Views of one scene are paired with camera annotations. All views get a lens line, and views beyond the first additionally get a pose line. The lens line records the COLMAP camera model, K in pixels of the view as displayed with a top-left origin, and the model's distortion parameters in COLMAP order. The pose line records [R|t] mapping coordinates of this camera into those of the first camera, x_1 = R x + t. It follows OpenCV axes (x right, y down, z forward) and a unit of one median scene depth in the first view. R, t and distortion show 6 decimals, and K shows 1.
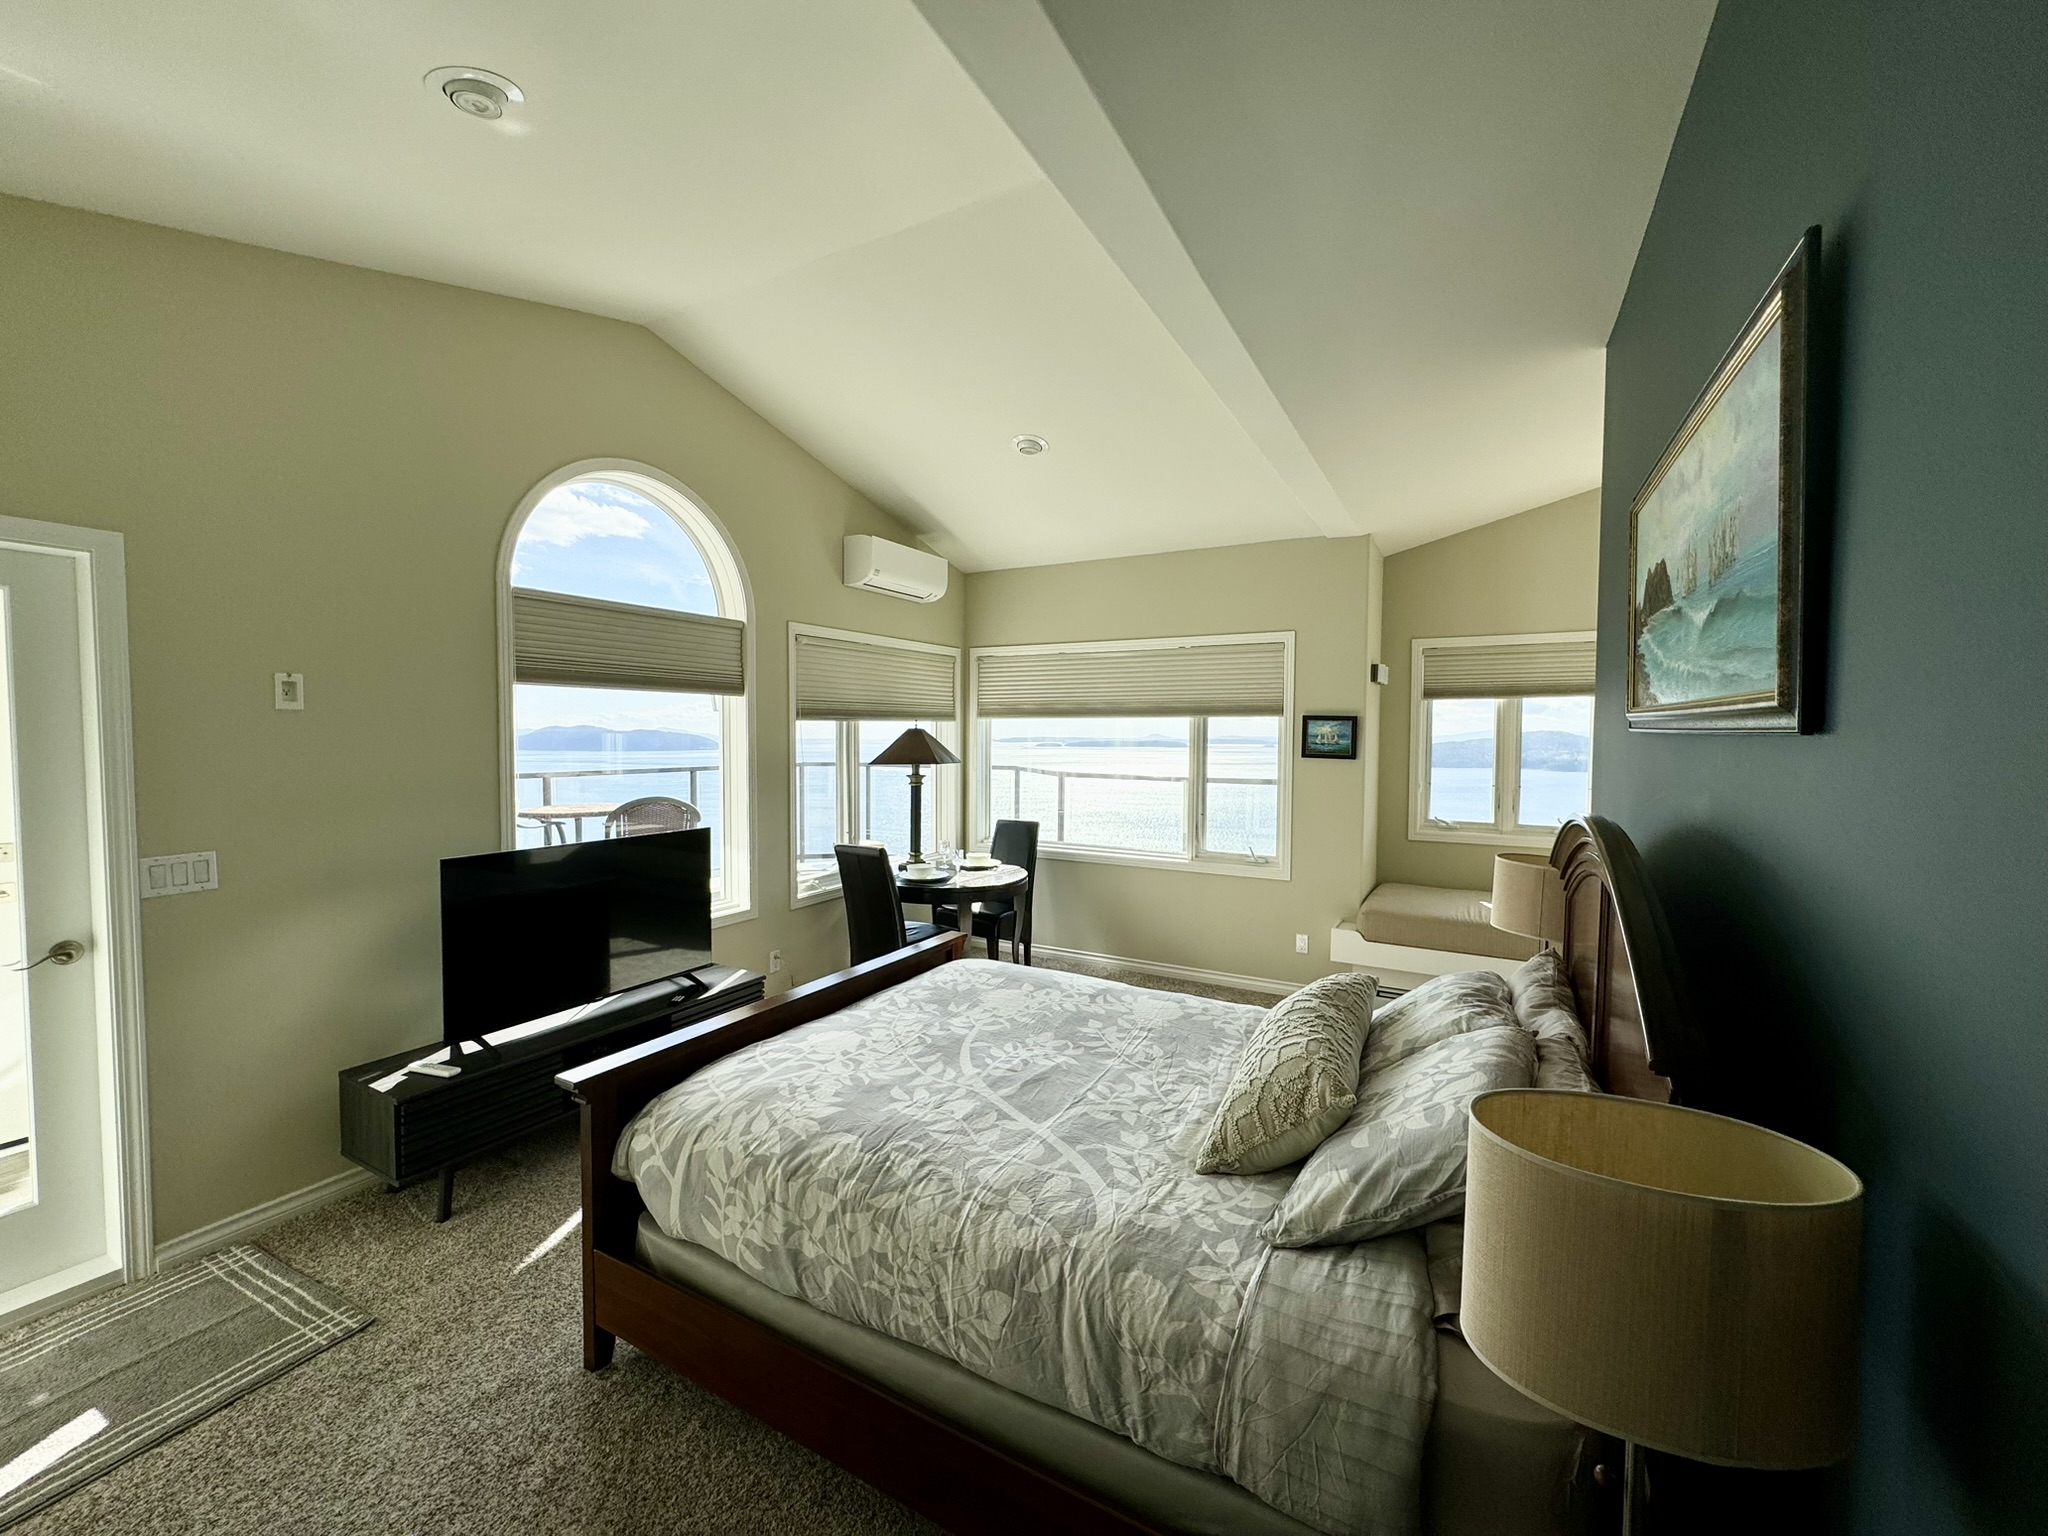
lens RADIAL K [[816.5, 0, 1014.9], [0, 816.5, 768.9], [0, 0, 1]] dist [-0.001356, -0.000591]
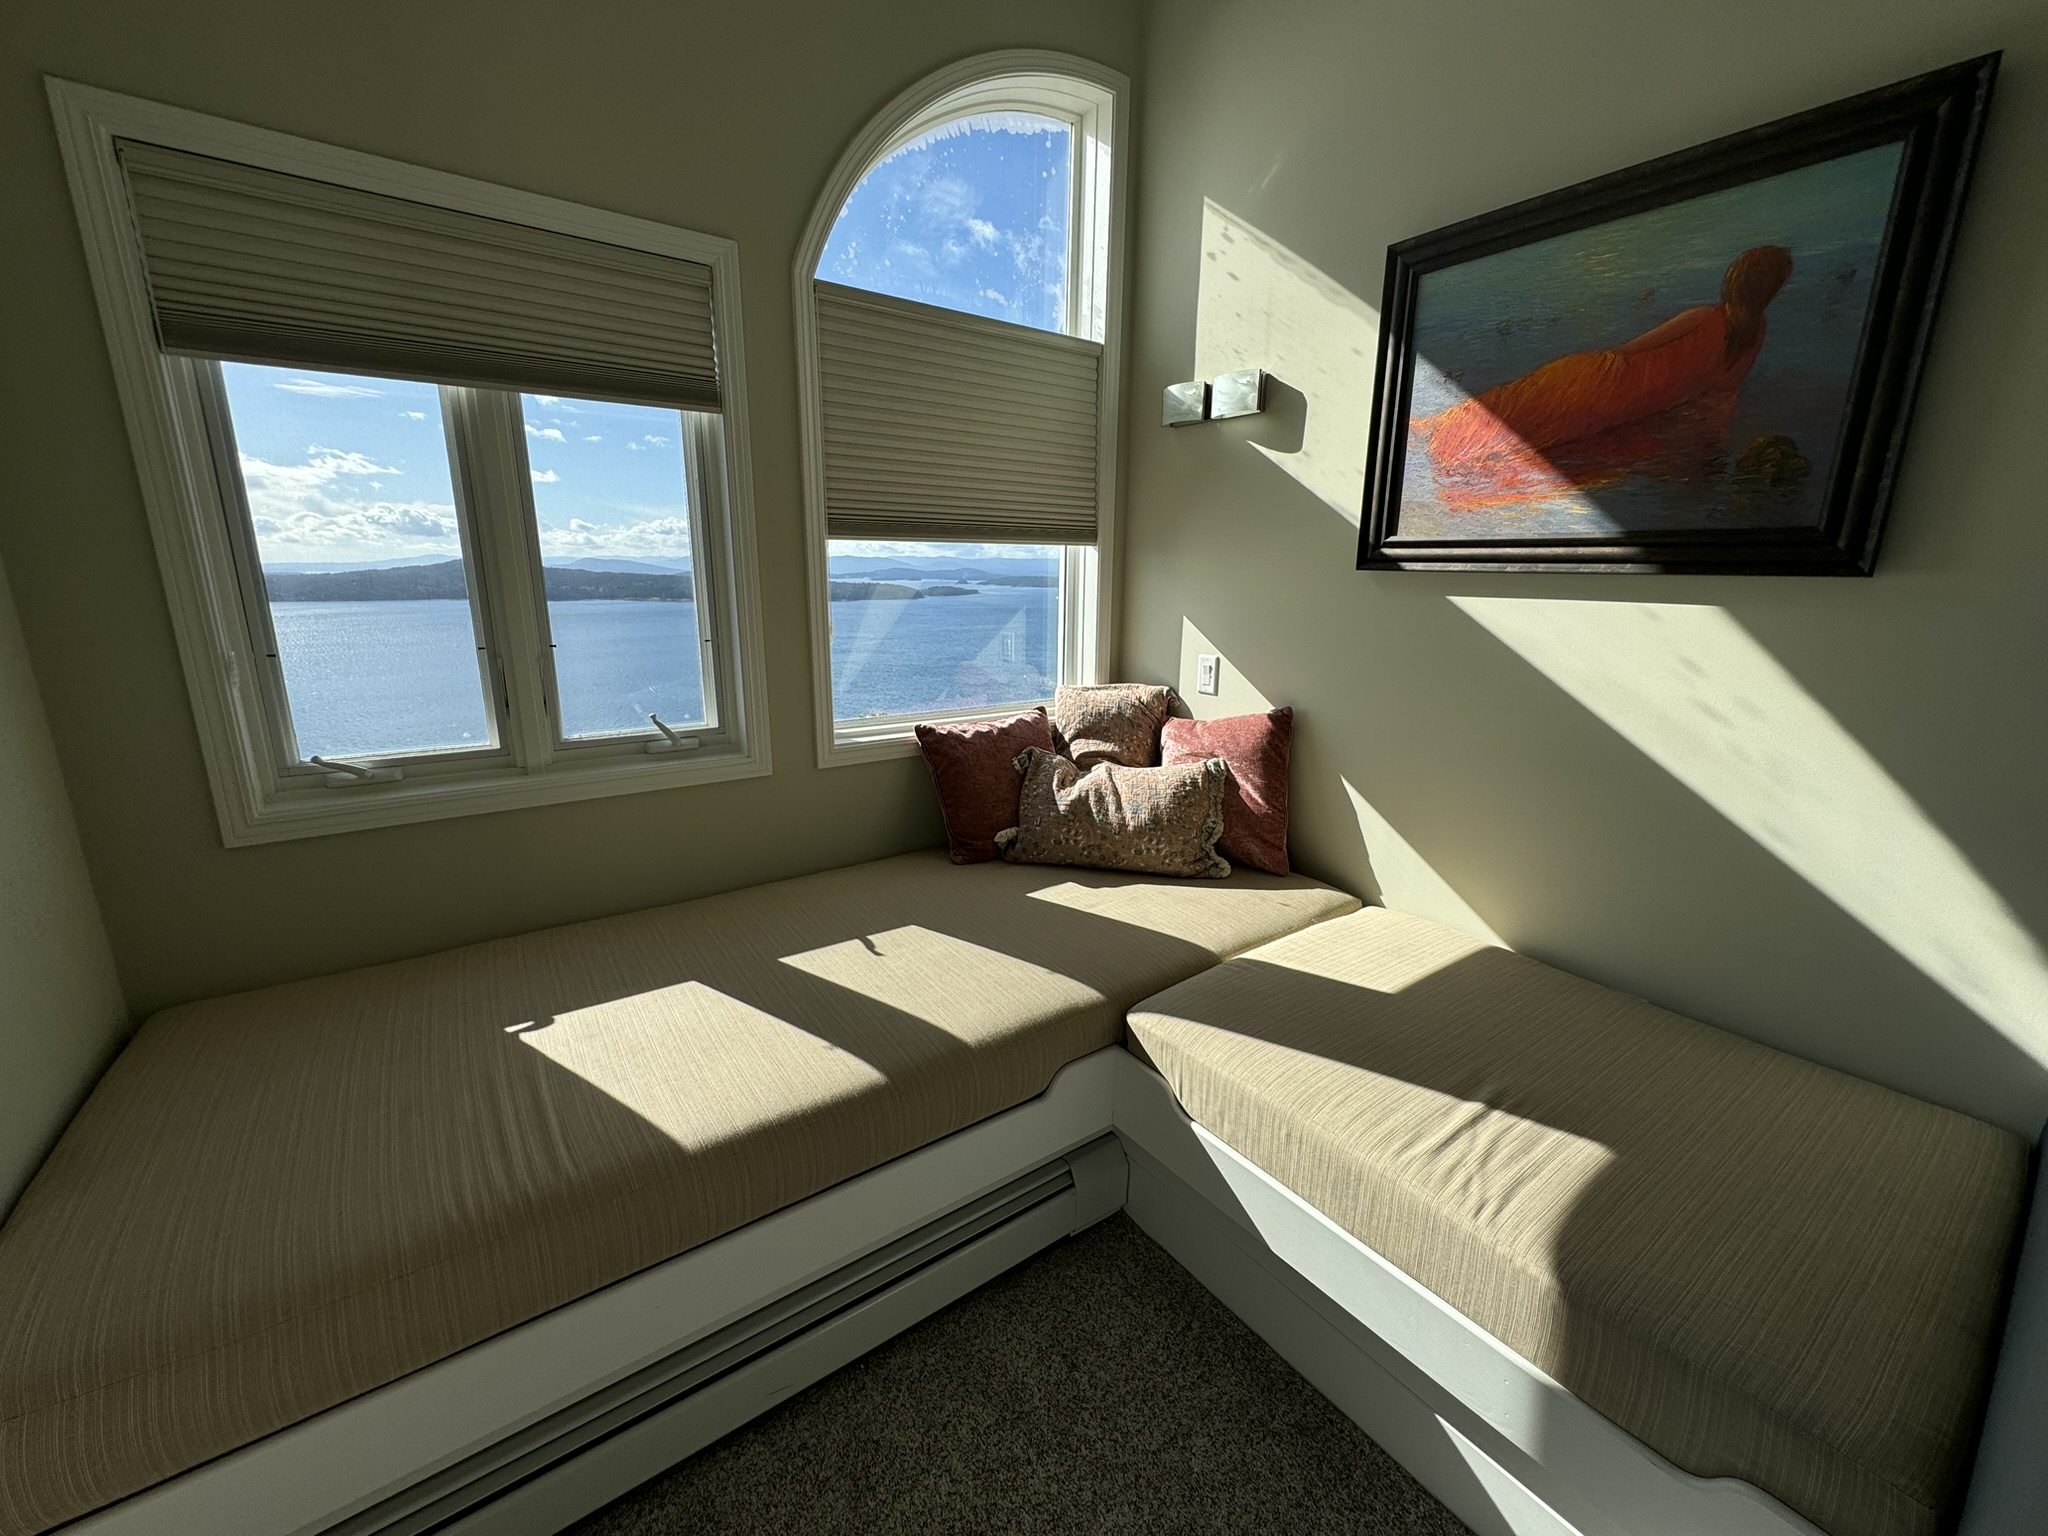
lens RADIAL K [[816.5, 0, 1025.0], [0, 816.5, 768.3], [0, 0, 1]] dist [-0.001356, -0.000591]
pose [[0.407291, -0.214610, 0.887725, 0.662591], [0.028807, 0.974535, 0.222380, -0.001212], [-0.912844, -0.065001, 0.403102, 1.185105]]
